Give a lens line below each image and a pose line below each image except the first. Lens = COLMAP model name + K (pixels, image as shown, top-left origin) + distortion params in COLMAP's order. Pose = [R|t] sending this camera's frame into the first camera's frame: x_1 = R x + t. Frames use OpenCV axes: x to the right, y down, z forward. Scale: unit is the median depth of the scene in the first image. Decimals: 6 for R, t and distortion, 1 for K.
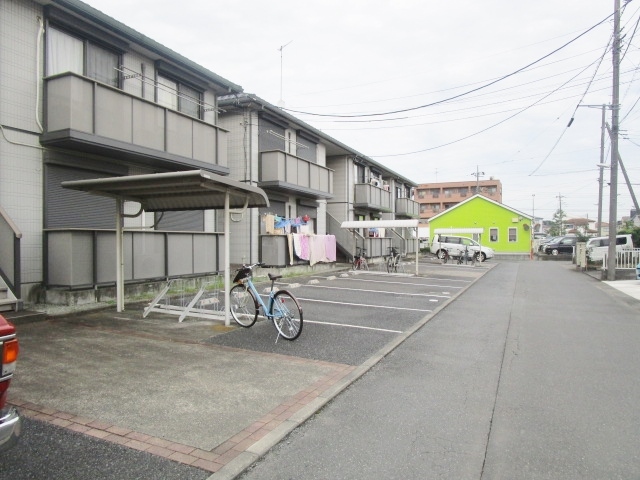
lens RADIAL K [[435.6, 0, 318.0], [0, 435.6, 245.6], [0, 0, 1]] dist [-0.027157, 0.002024]
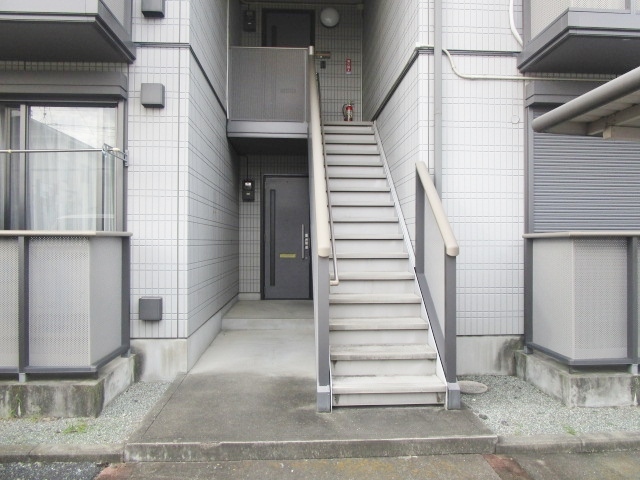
lens RADIAL K [[435.6, 0, 322.7], [0, 435.6, 243.8], [0, 0, 1]] dist [-0.027157, 0.002024]
pose [[0.427150, 0.001969, -0.904179, -0.272127], [-0.008145, 0.999965, -0.001670, -0.024187], [0.904144, 0.008078, 0.427151, 0.560306]]
